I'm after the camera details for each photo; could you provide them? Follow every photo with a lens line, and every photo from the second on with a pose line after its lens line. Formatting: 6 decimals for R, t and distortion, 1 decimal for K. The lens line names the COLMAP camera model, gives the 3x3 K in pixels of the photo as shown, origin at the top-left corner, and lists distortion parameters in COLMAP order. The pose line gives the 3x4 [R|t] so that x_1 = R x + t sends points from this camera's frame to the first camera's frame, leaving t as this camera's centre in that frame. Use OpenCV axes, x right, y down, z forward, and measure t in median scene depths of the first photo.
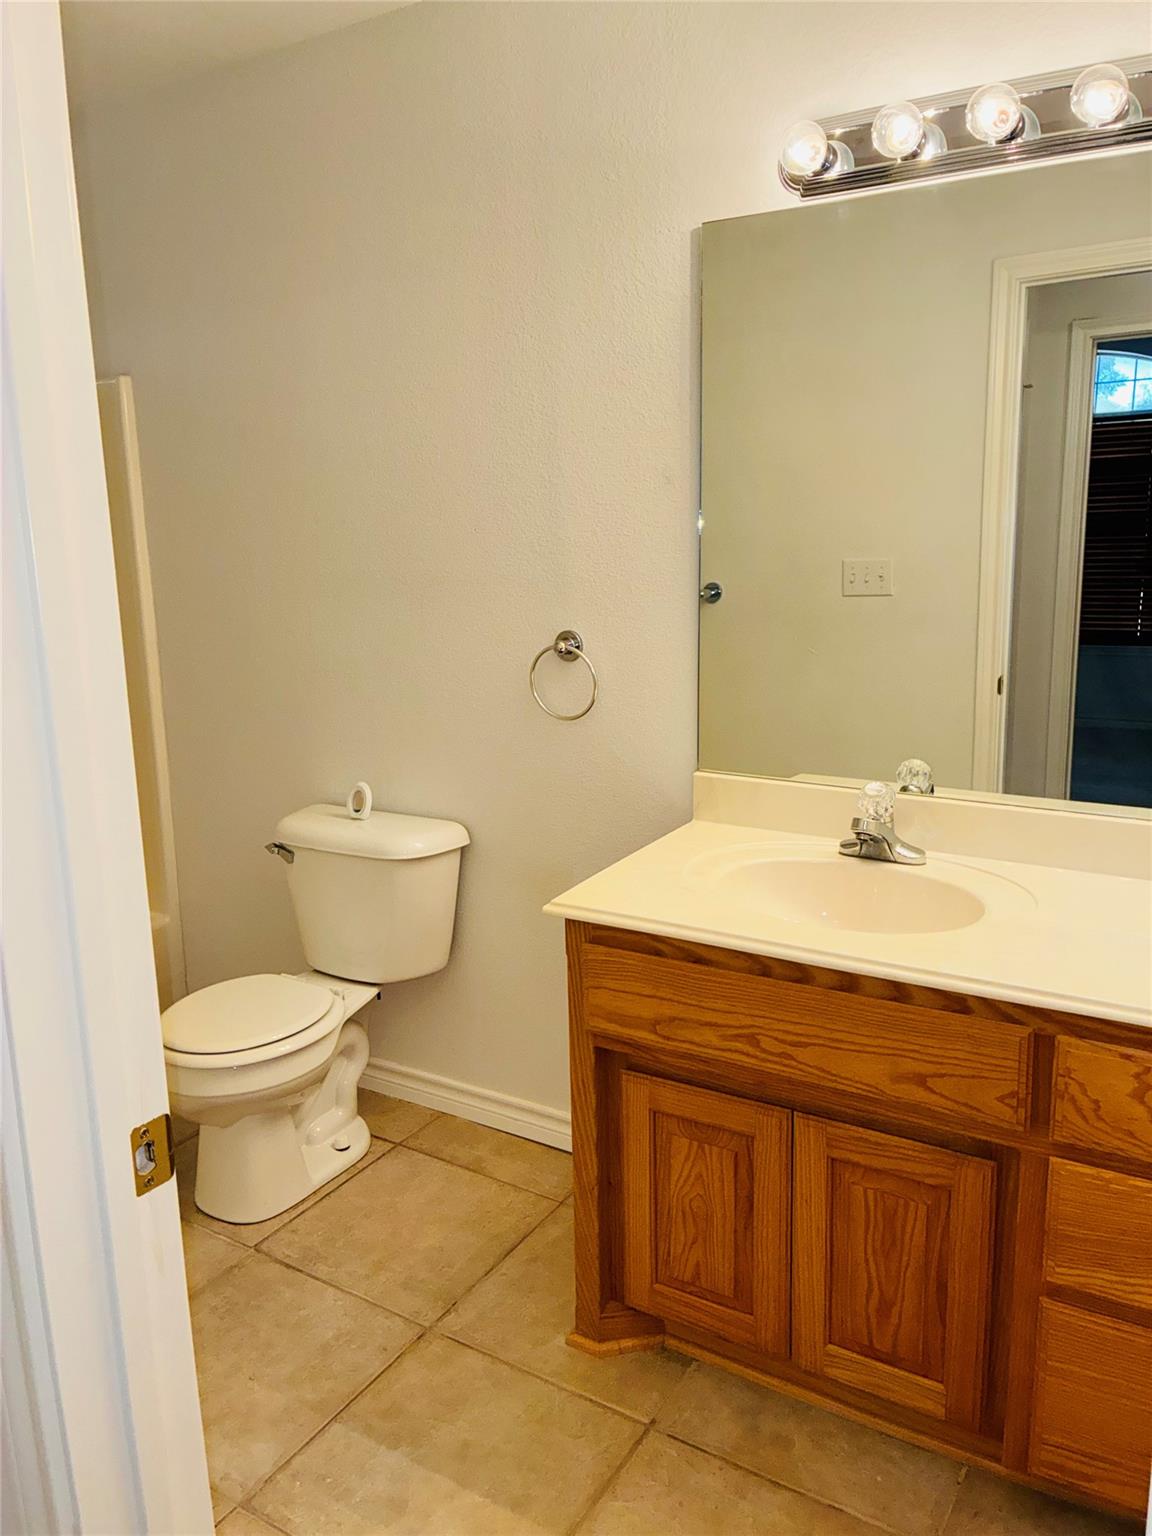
lens RADIAL K [[1167.4, 0, 572.7], [0, 1167.4, 762.7], [0, 0, 1]] dist [0.050960, -0.068684]
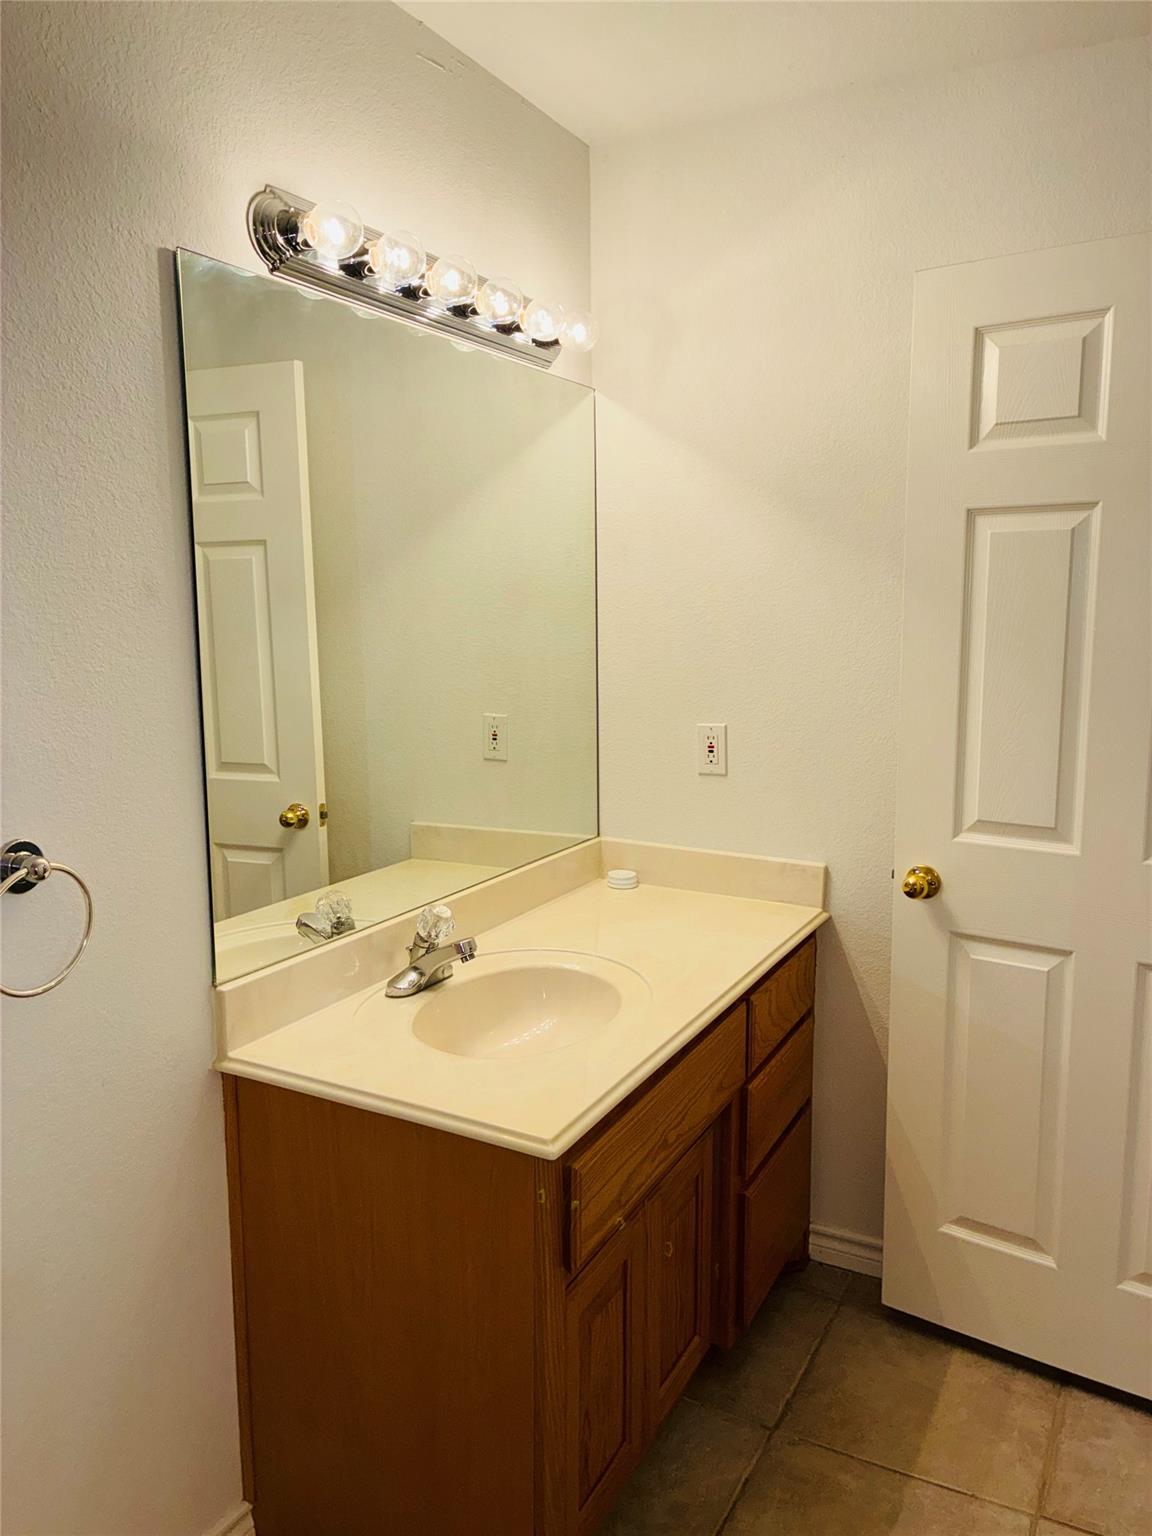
lens RADIAL K [[1167.4, 0, 574.6], [0, 1167.4, 770.9], [0, 0, 1]] dist [0.050960, -0.068684]
pose [[-0.059547, -0.130840, 0.989614, -0.482784], [0.202036, 0.969276, 0.140308, -0.142276], [-0.977566, 0.208292, -0.031283, 0.614238]]
